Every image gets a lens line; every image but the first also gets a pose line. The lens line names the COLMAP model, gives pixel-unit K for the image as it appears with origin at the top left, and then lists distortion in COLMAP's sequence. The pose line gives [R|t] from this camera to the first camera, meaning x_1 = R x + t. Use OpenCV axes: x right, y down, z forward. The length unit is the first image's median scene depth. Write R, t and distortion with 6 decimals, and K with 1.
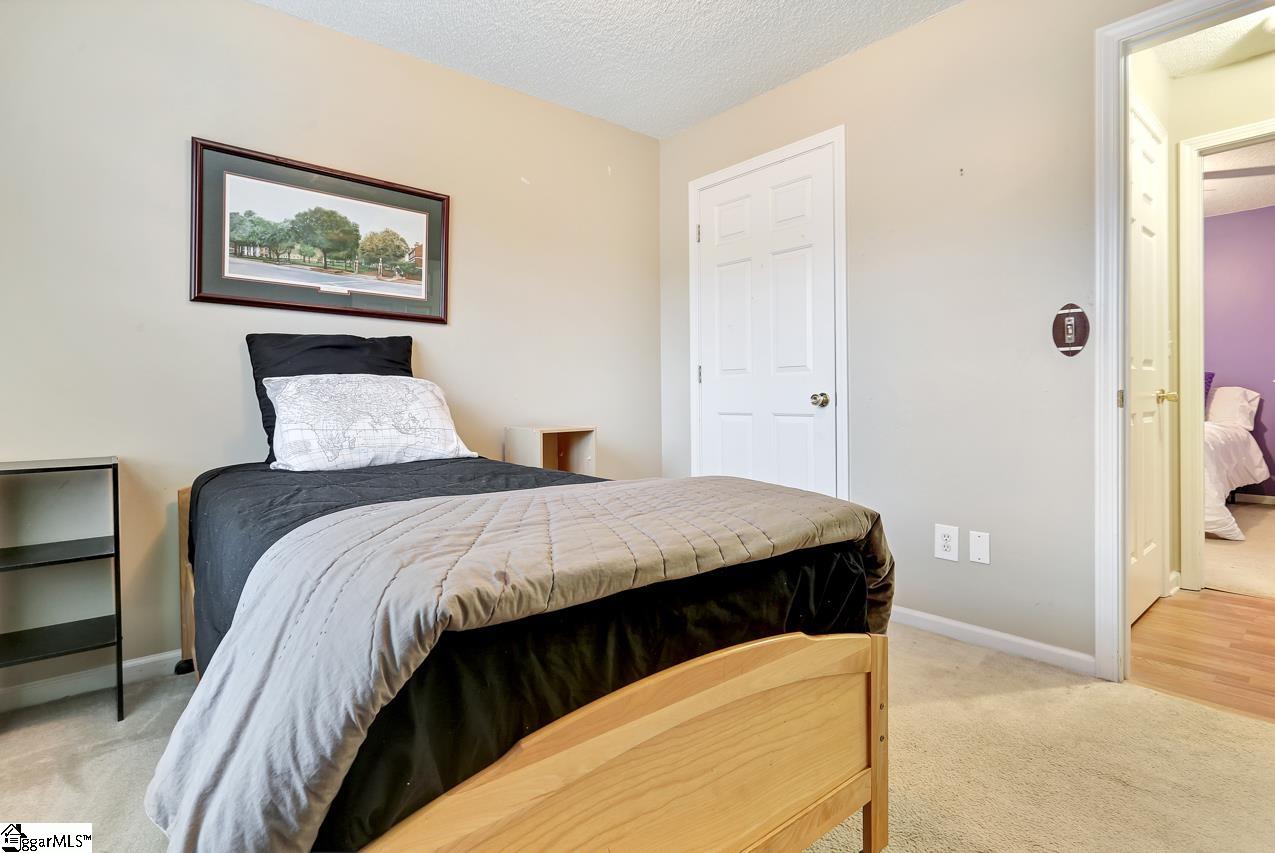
lens RADIAL K [[639.4, 0, 638.3], [0, 639.4, 403.9], [0, 0, 1]] dist [0.001260, -0.000009]
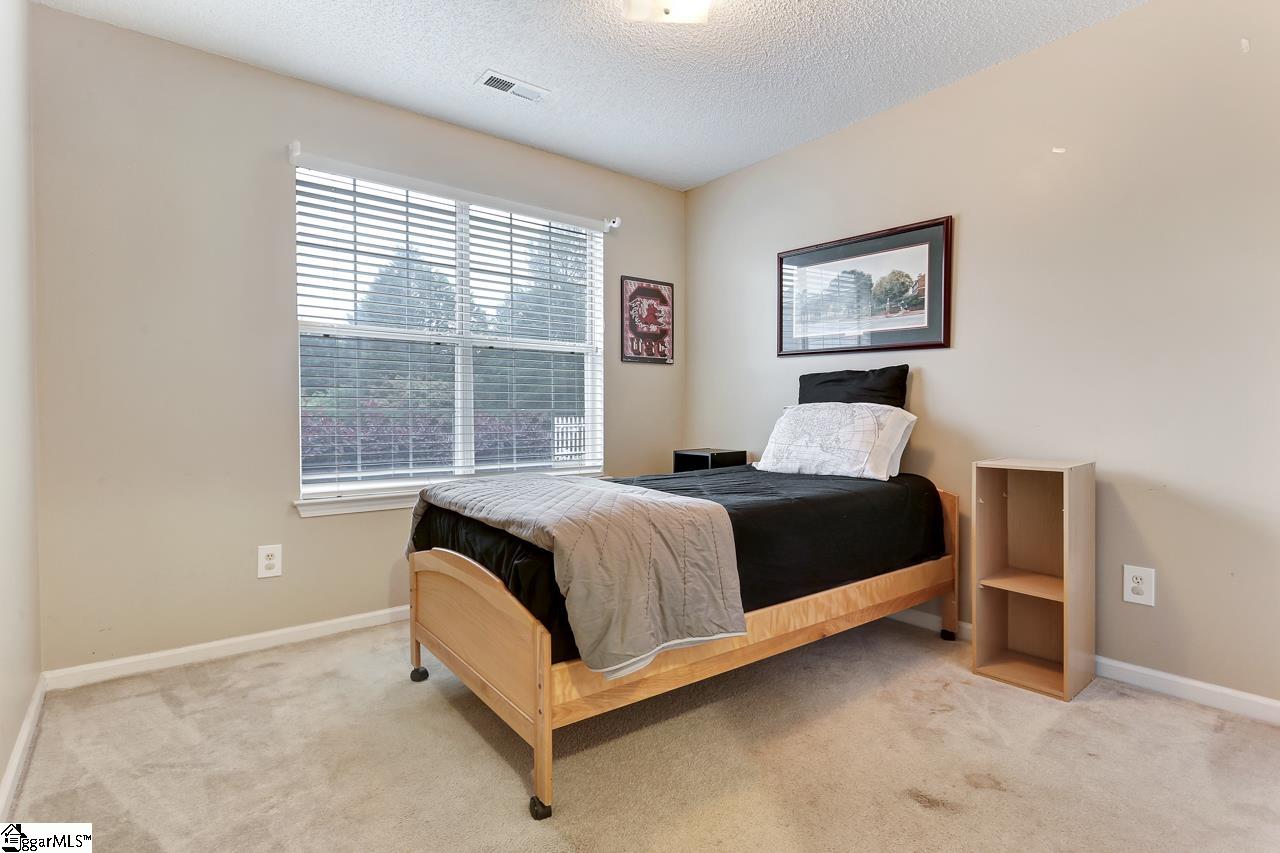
lens RADIAL K [[628.4, 0, 637.4], [0, 628.4, 417.8], [0, 0, 1]] dist [-0.012392, -0.000477]
pose [[-0.036704, 0.015866, -0.999200, 0.731250], [-0.013437, 0.999776, 0.016369, -0.028095], [0.999236, 0.014027, -0.036483, 0.602309]]
